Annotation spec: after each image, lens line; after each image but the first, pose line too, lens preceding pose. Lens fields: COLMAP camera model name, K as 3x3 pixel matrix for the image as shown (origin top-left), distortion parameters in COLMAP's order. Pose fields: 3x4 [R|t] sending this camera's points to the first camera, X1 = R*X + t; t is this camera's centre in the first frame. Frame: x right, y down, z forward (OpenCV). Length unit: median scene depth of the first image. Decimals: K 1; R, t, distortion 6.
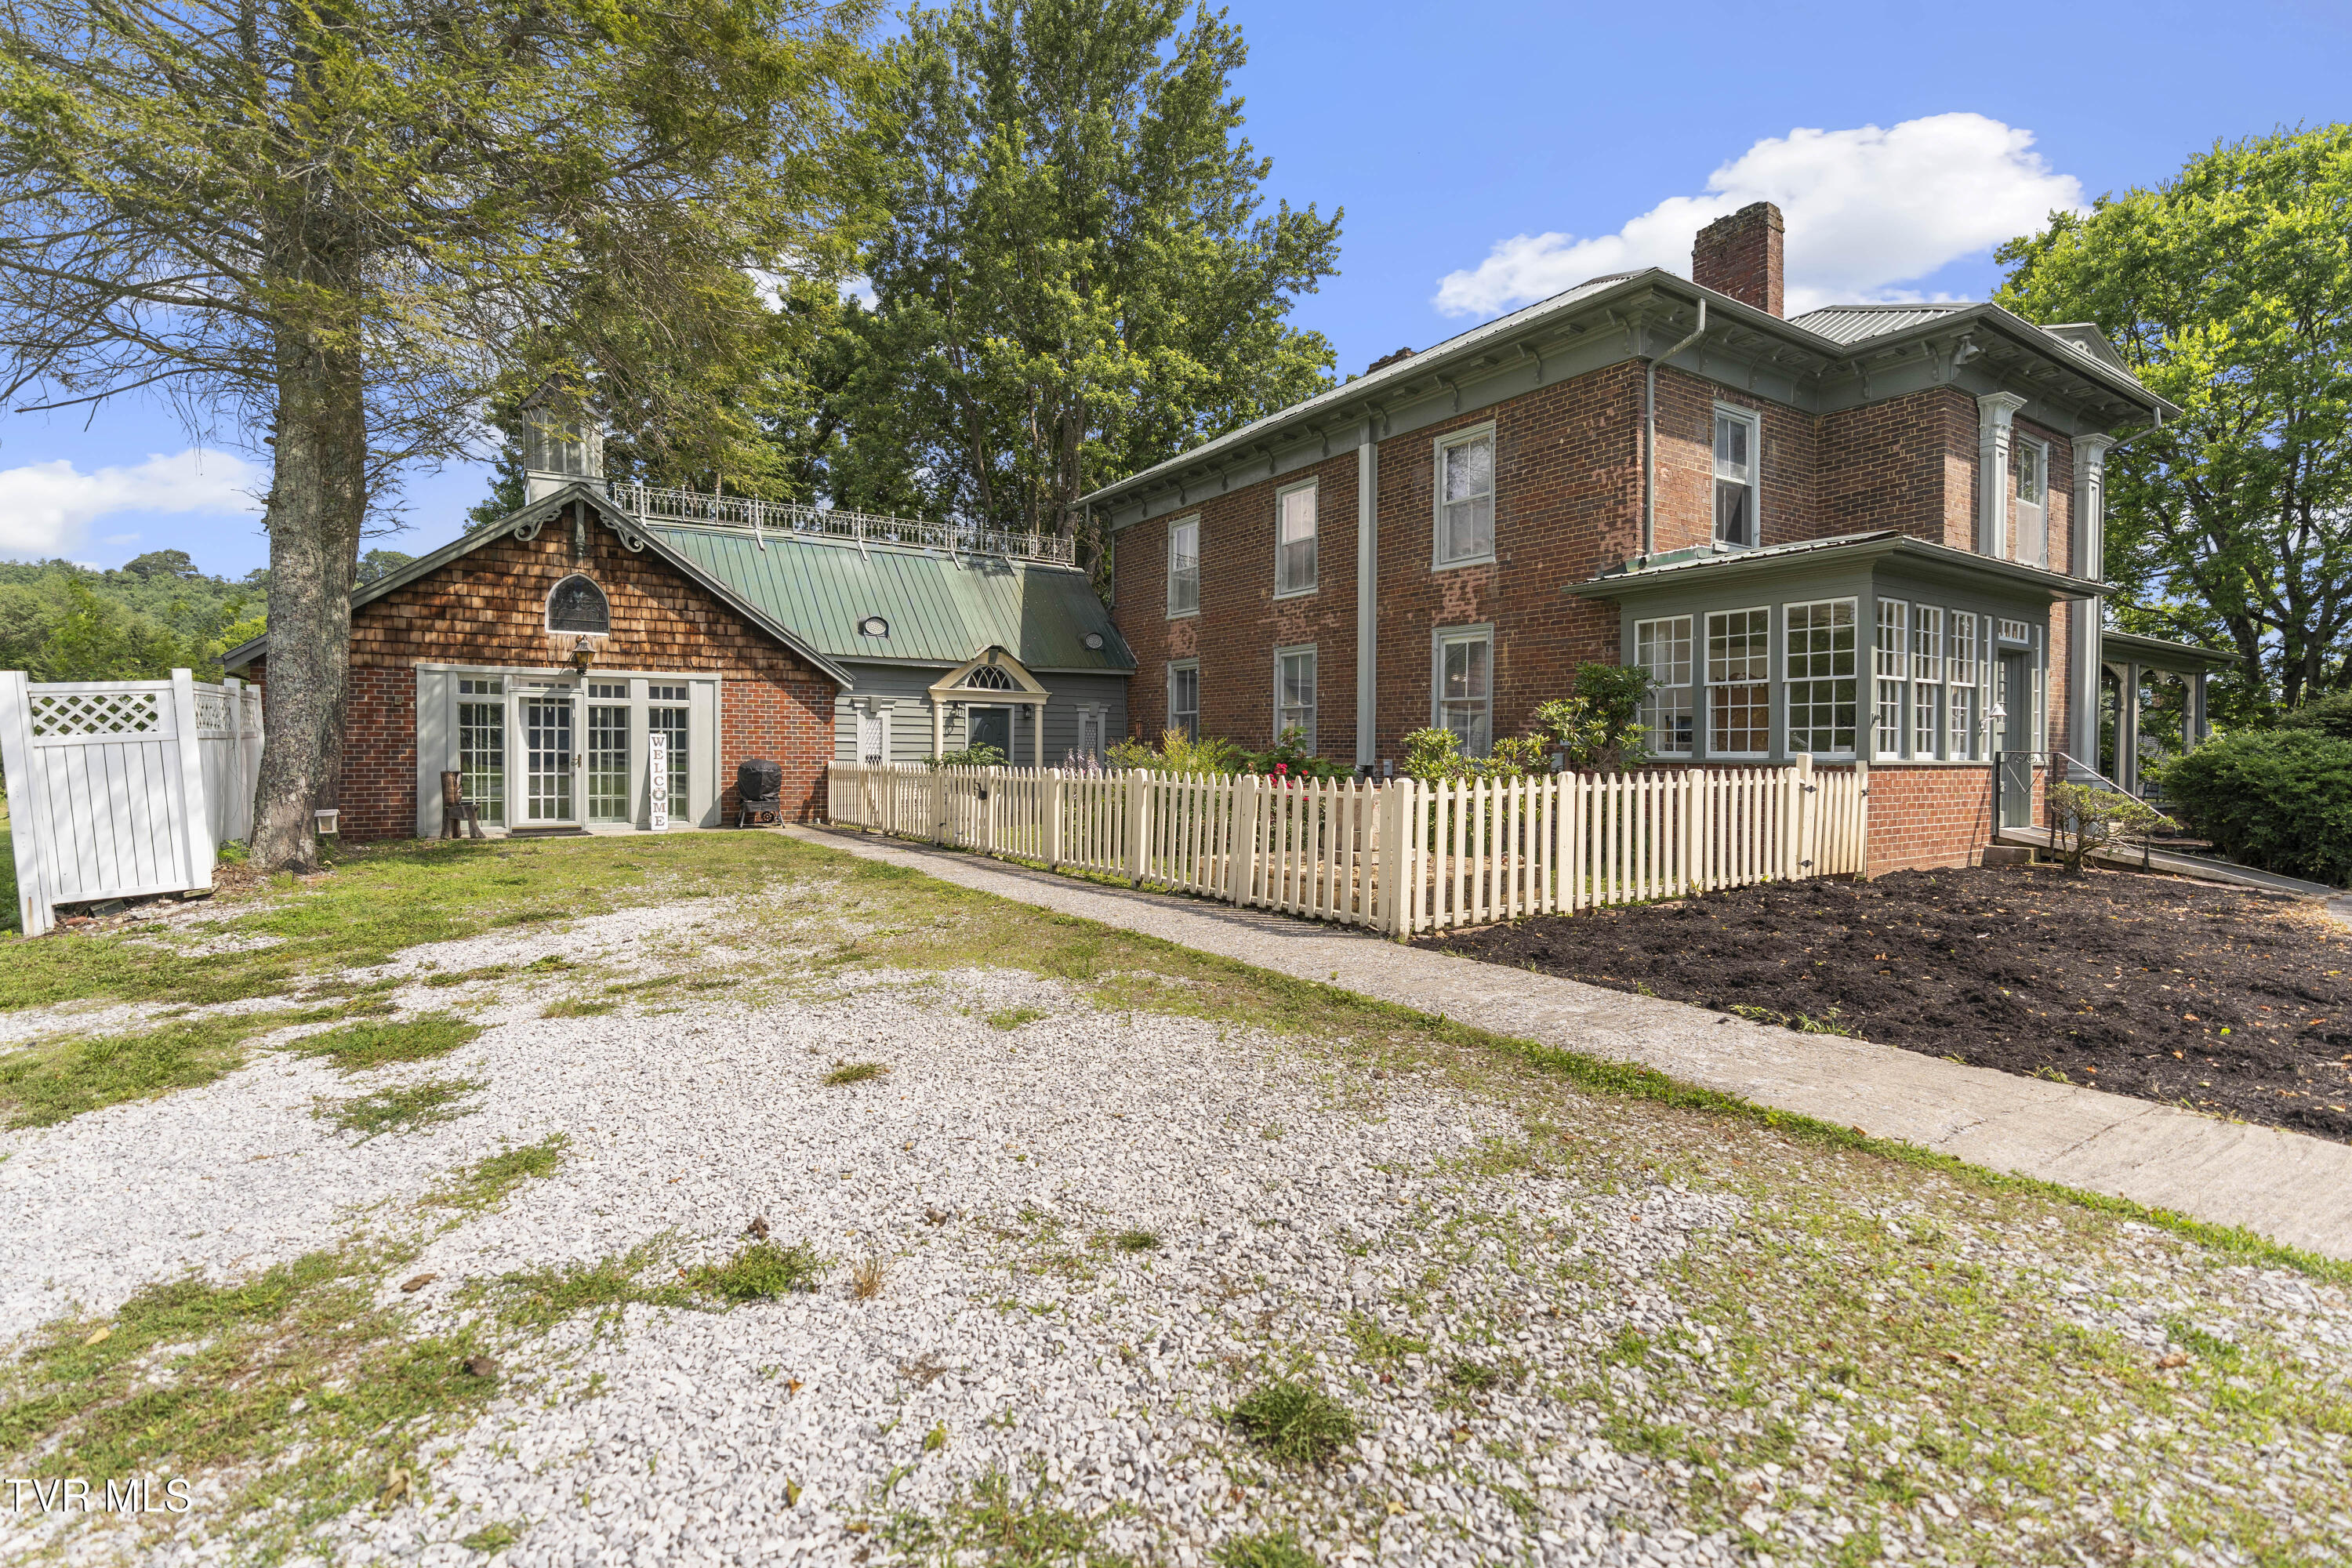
lens RADIAL K [[1074.4, 0, 1168.9], [0, 1074.4, 779.7], [0, 0, 1]] dist [-0.001206, -0.000599]
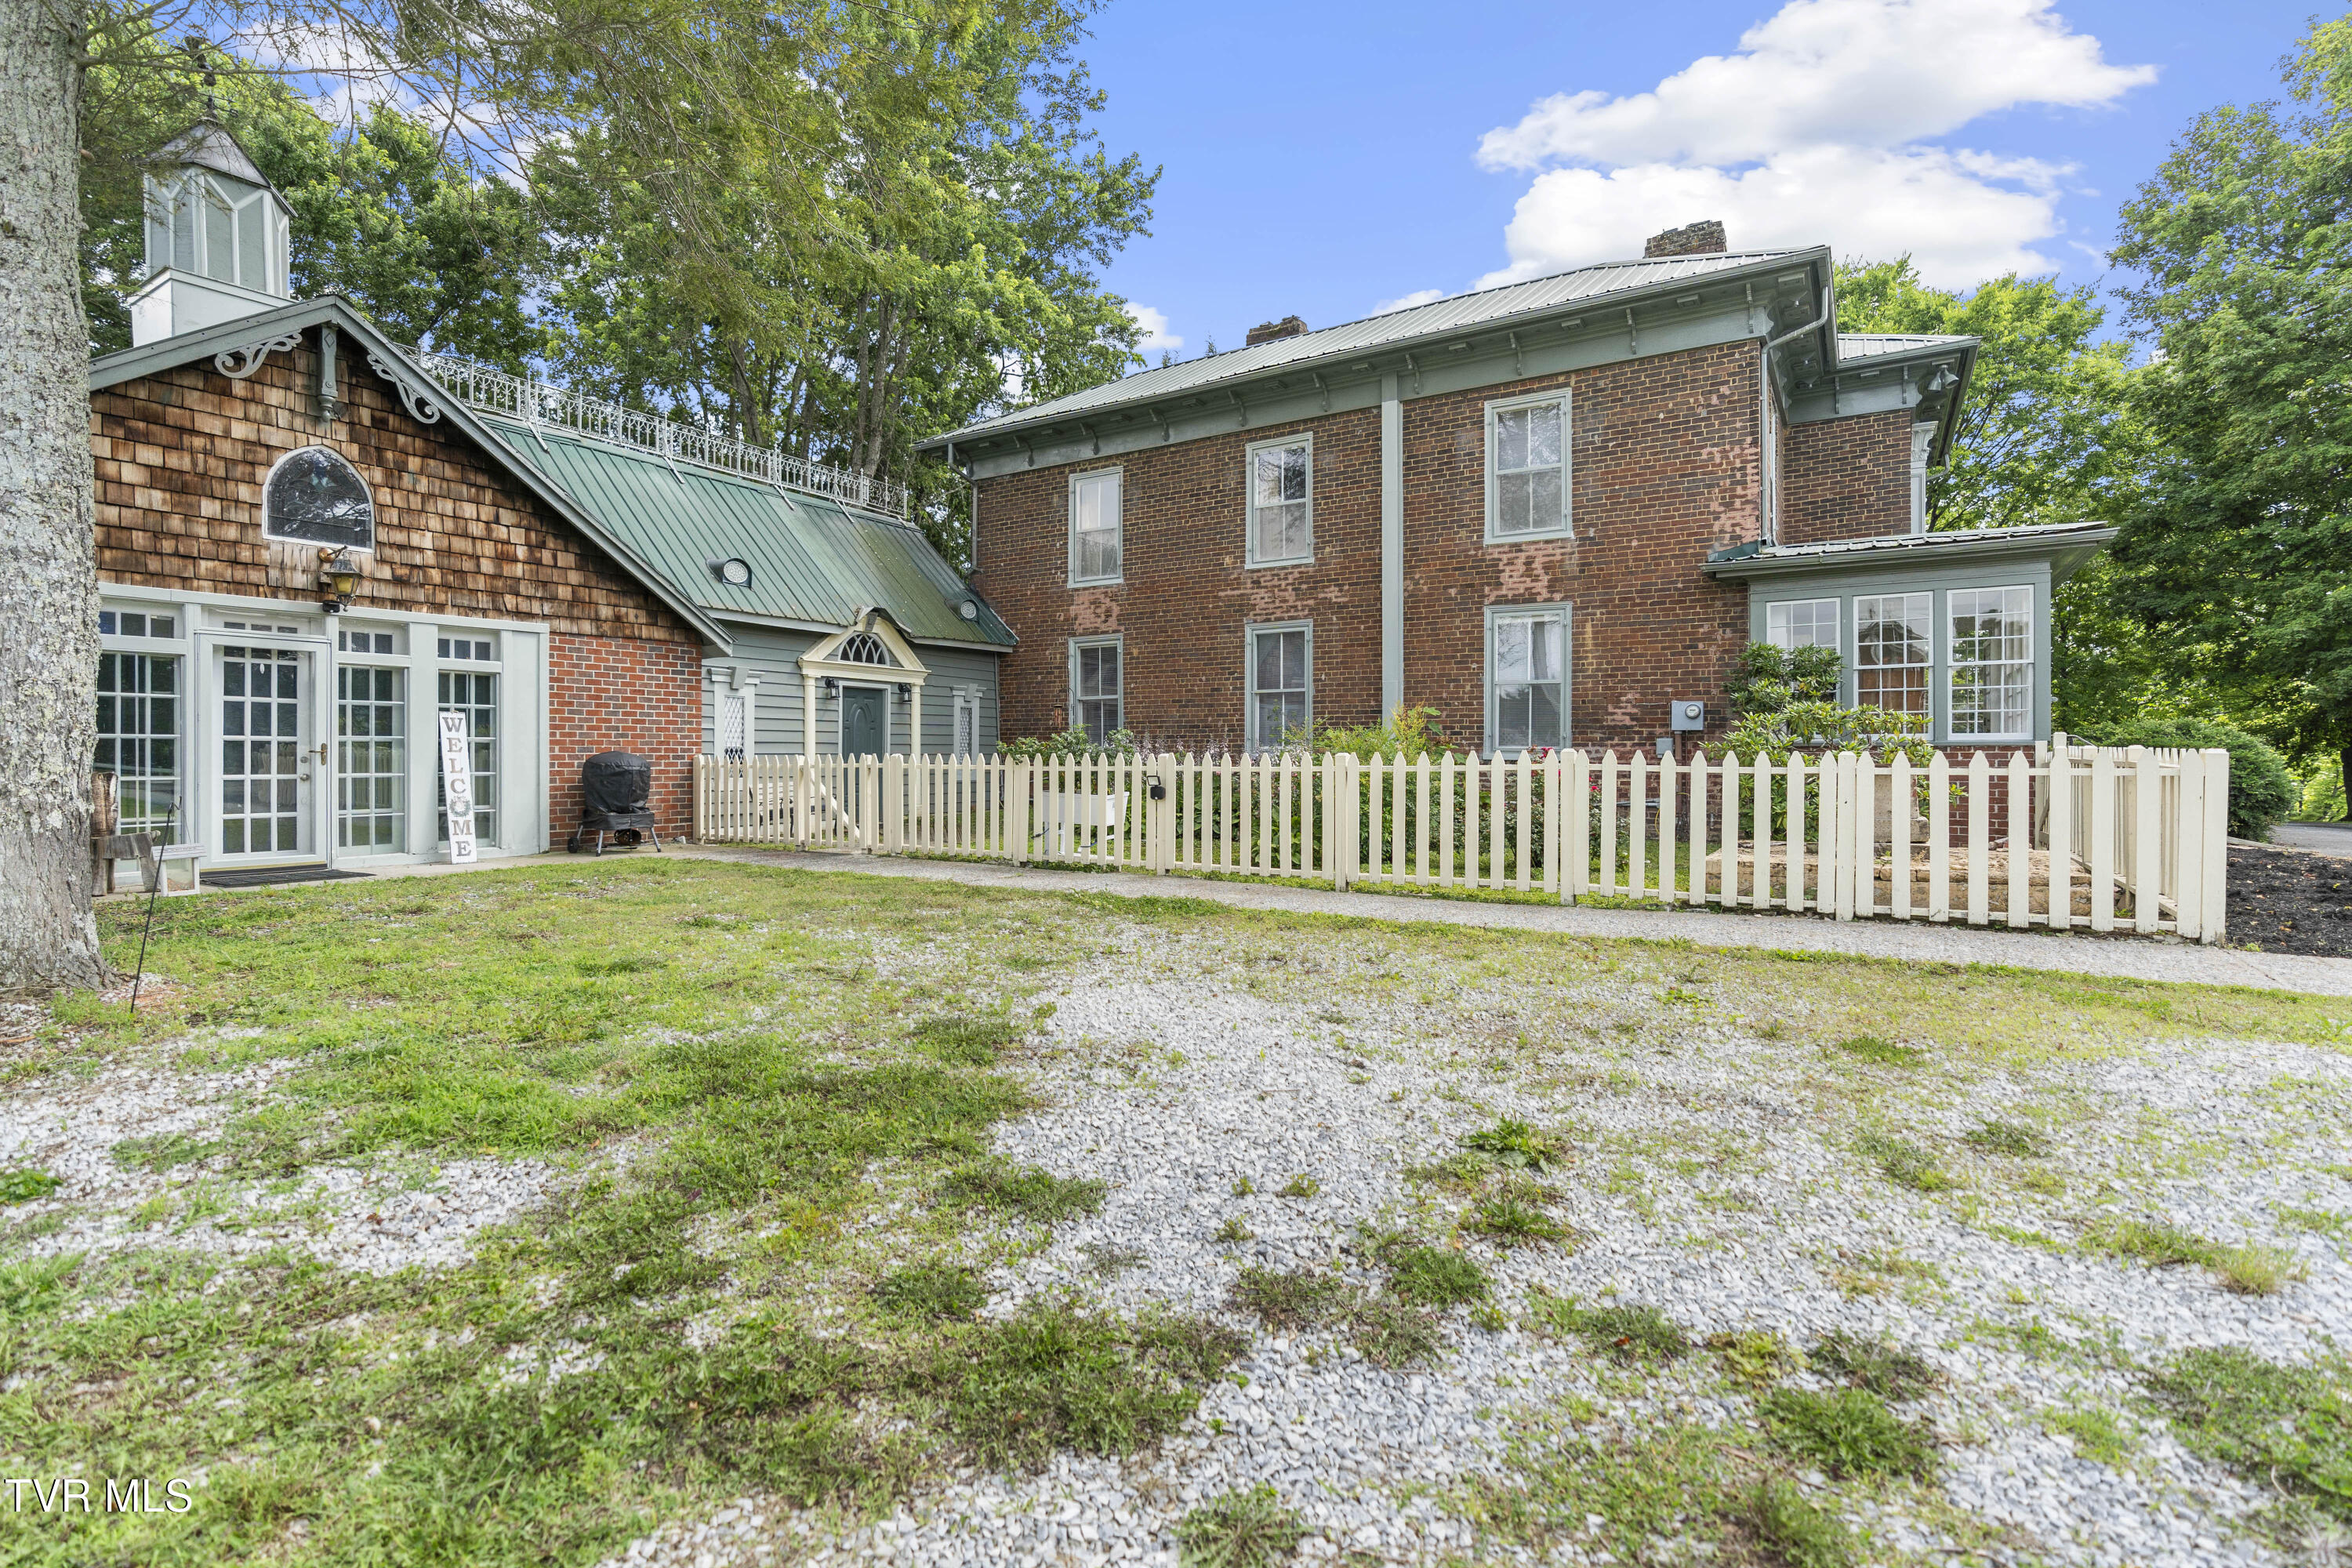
lens RADIAL K [[1074.4, 0, 1177.7], [0, 1074.4, 769.3], [0, 0, 1]] dist [-0.001206, -0.000599]
pose [[0.909205, -0.012416, 0.416164, -0.356729], [0.017835, 0.999799, -0.009135, 0.004938], [-0.415967, 0.015728, 0.909244, 0.244533]]
